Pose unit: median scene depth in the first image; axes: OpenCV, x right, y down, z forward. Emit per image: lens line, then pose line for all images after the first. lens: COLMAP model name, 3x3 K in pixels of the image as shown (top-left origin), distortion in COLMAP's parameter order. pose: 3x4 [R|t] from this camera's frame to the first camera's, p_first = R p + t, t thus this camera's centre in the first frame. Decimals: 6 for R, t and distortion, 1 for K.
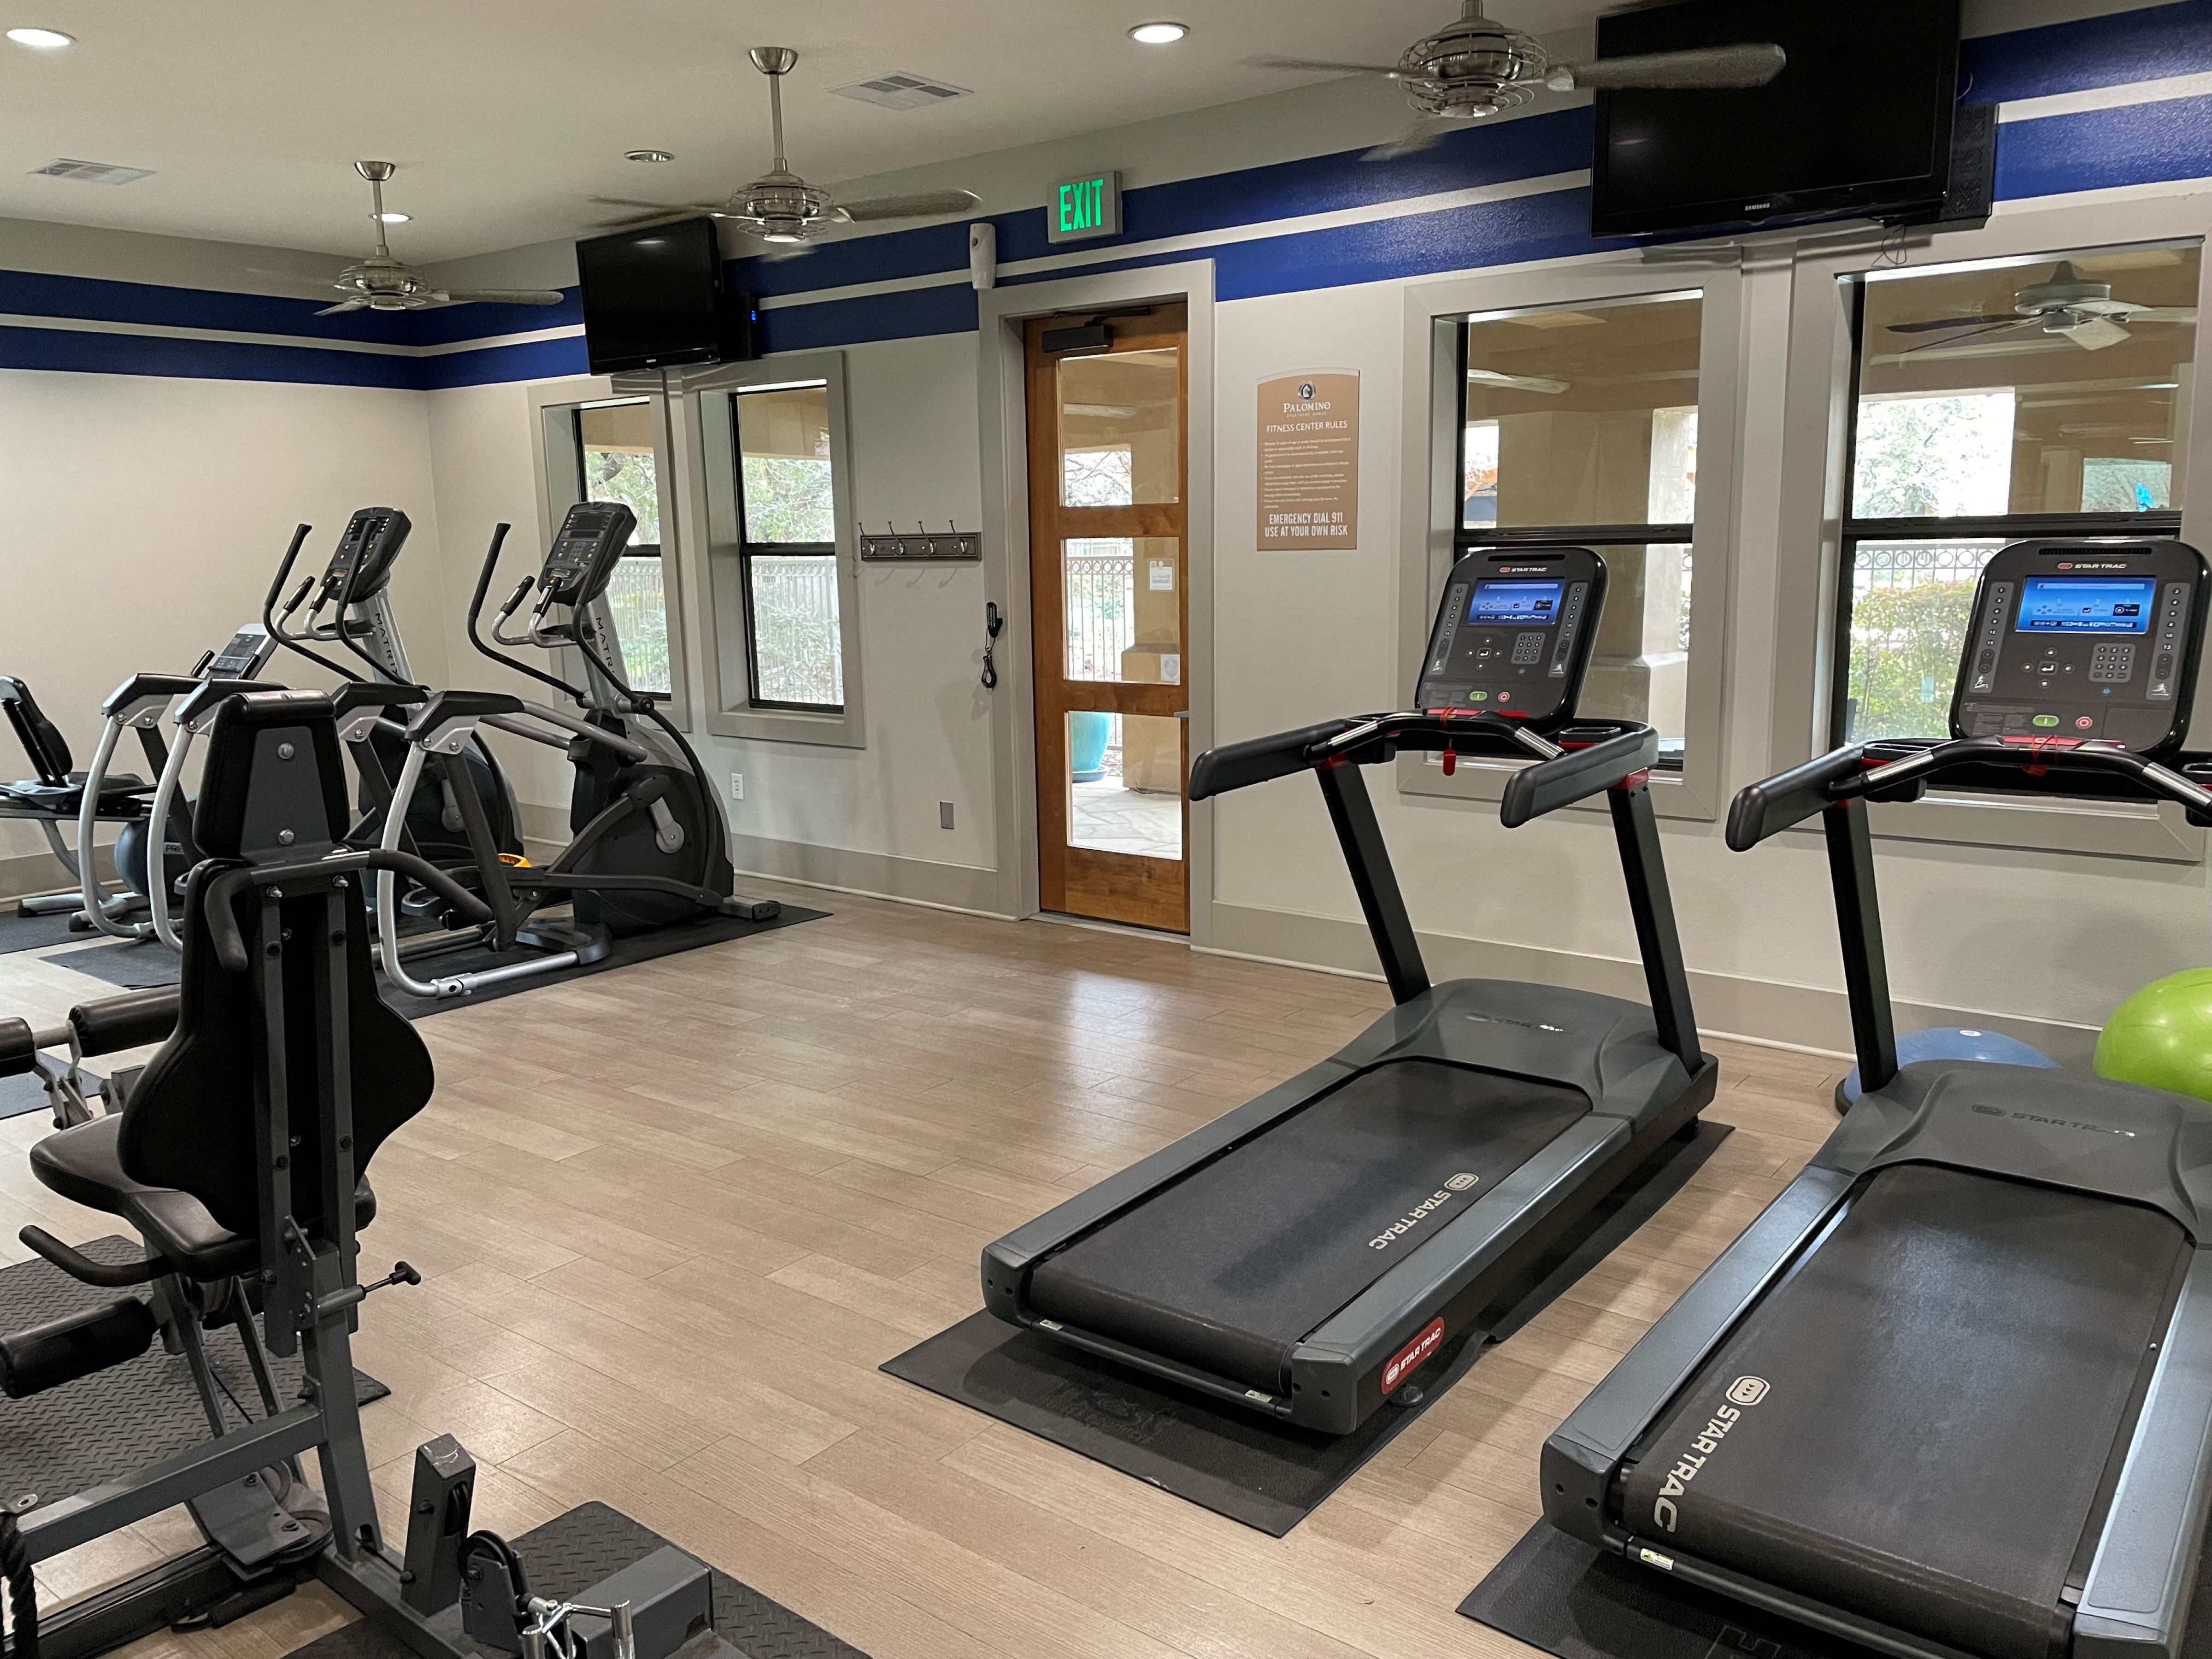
lens RADIAL K [[1664.4, 0, 1121.3], [0, 1664.4, 832.9], [0, 0, 1]] dist [0.058391, -0.089328]
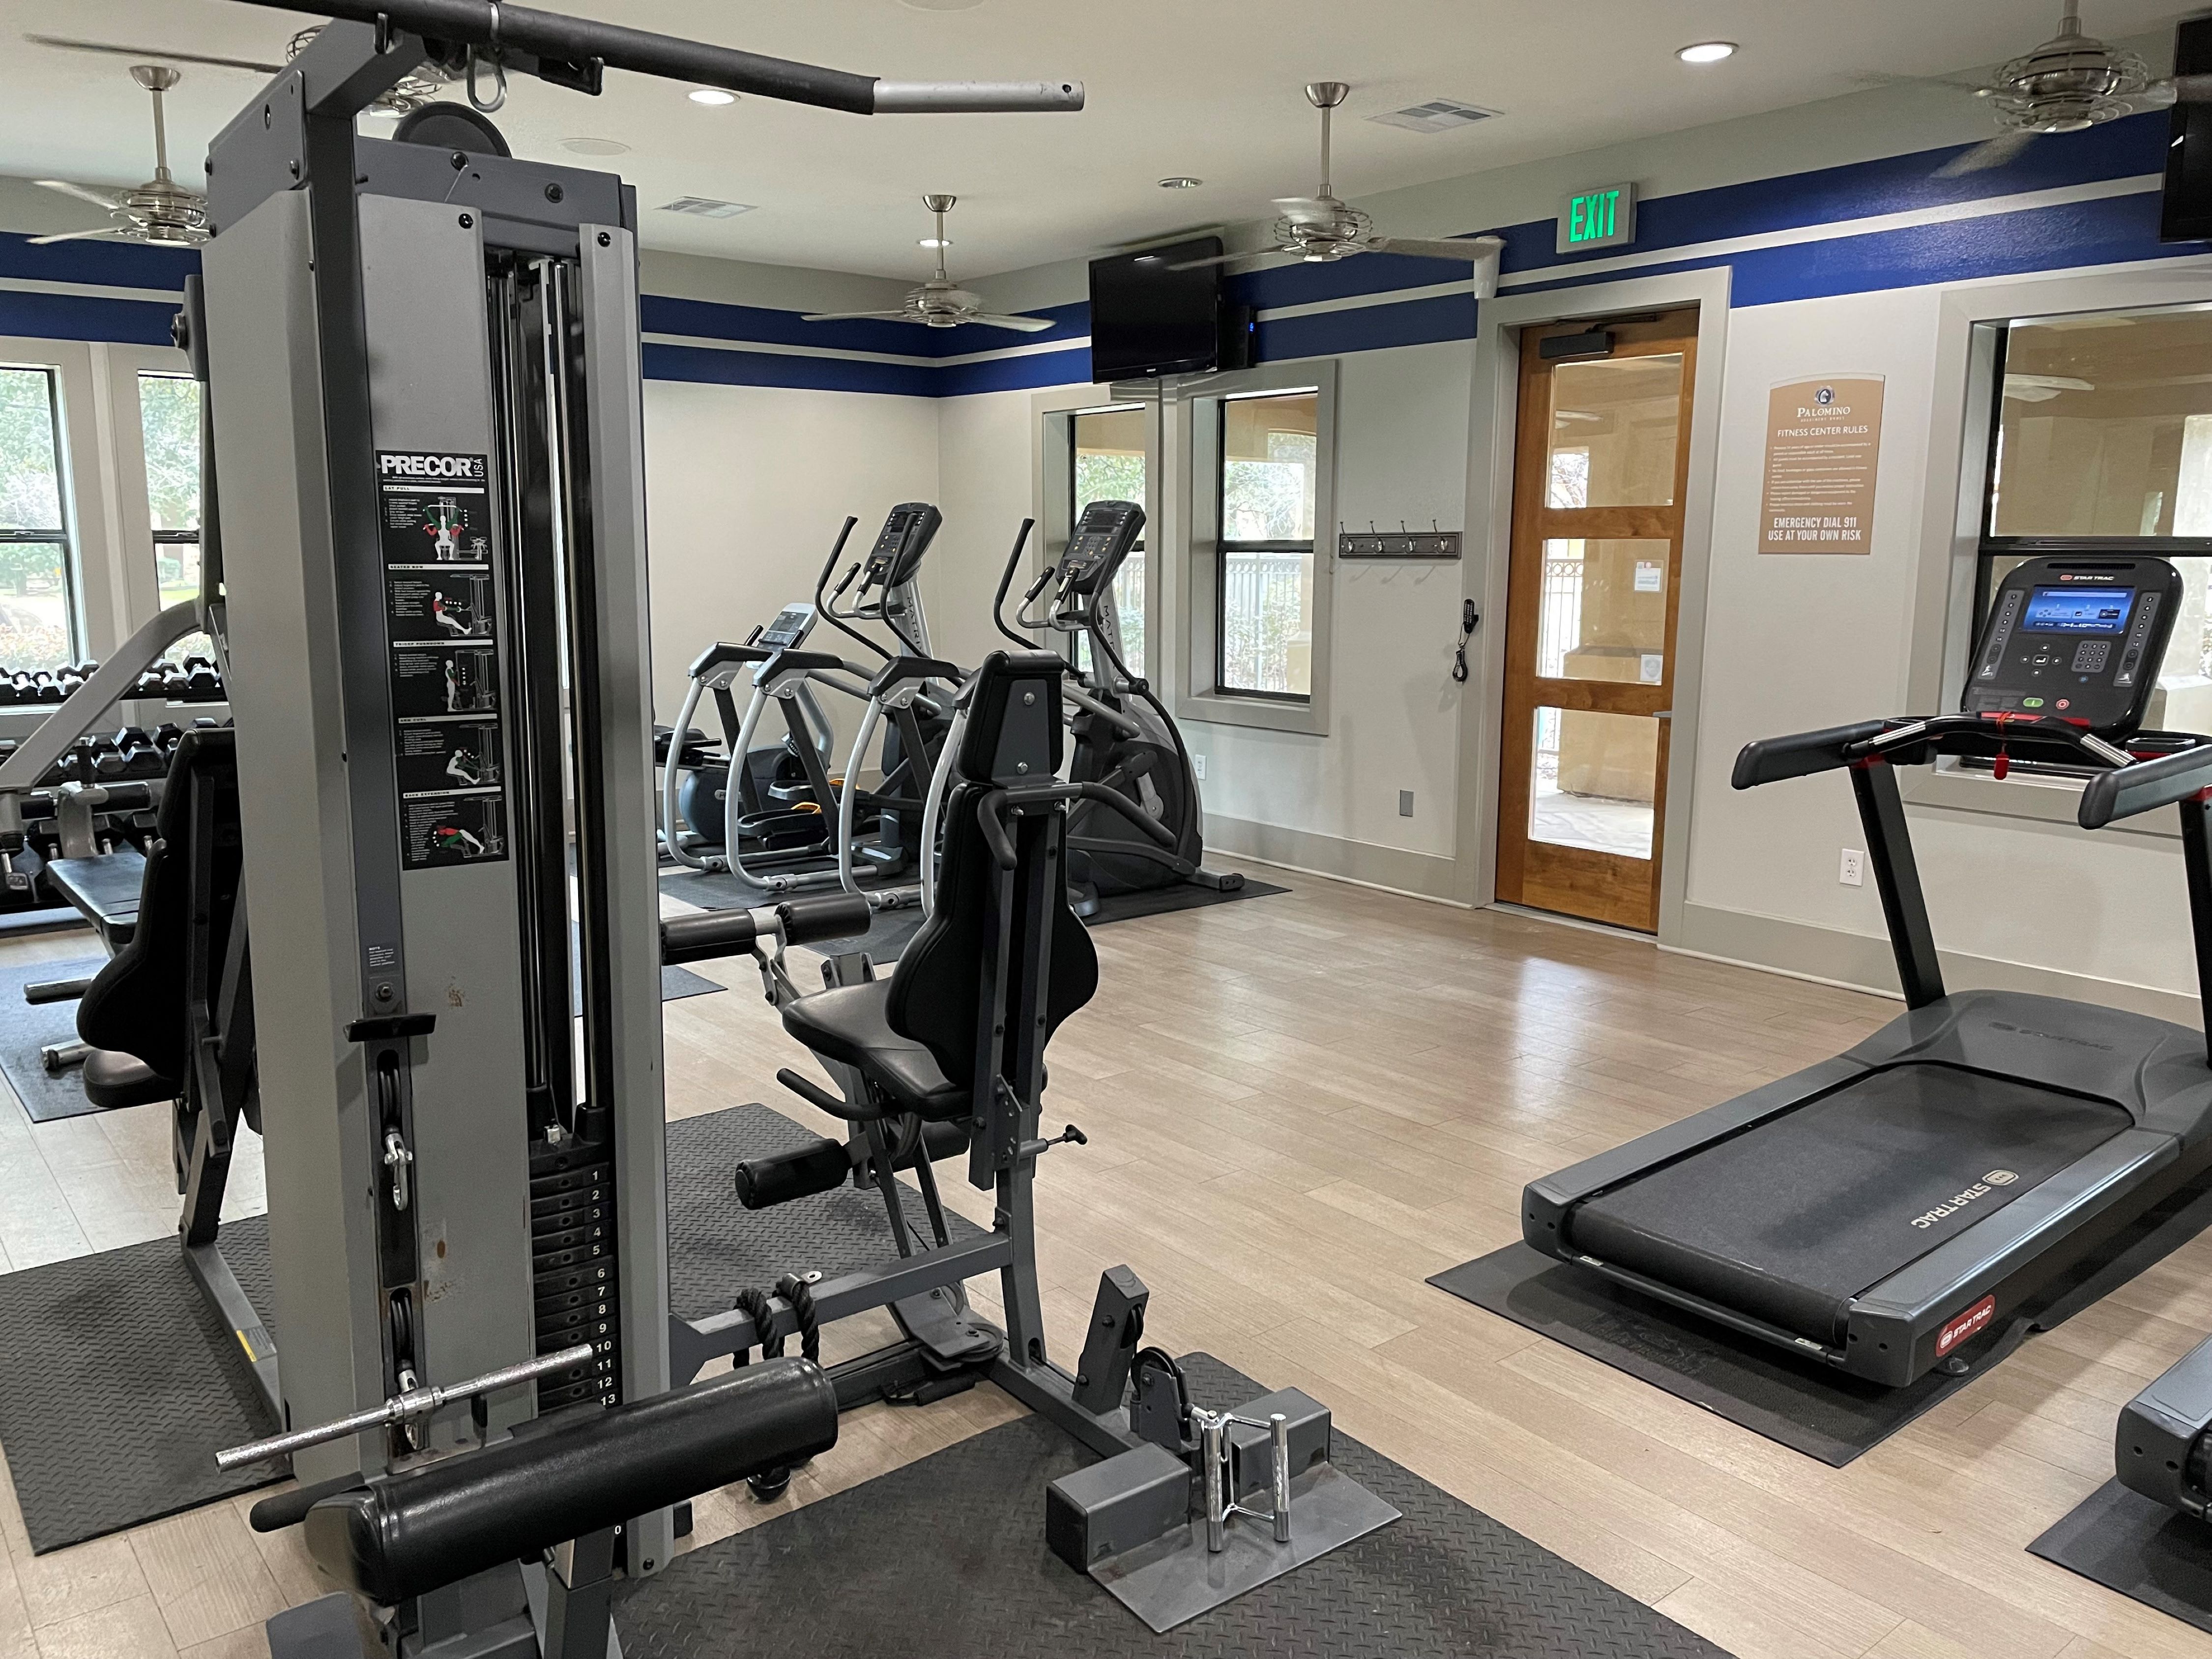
lens RADIAL K [[1664.4, 0, 1095.8], [0, 1664.4, 825.3], [0, 0, 1]] dist [0.058391, -0.089328]
pose [[0.971319, 0.058829, -0.230388, -0.083571], [-0.060019, 0.998196, 0.001844, 0.020473], [0.230080, 0.012037, 0.973097, -0.094129]]
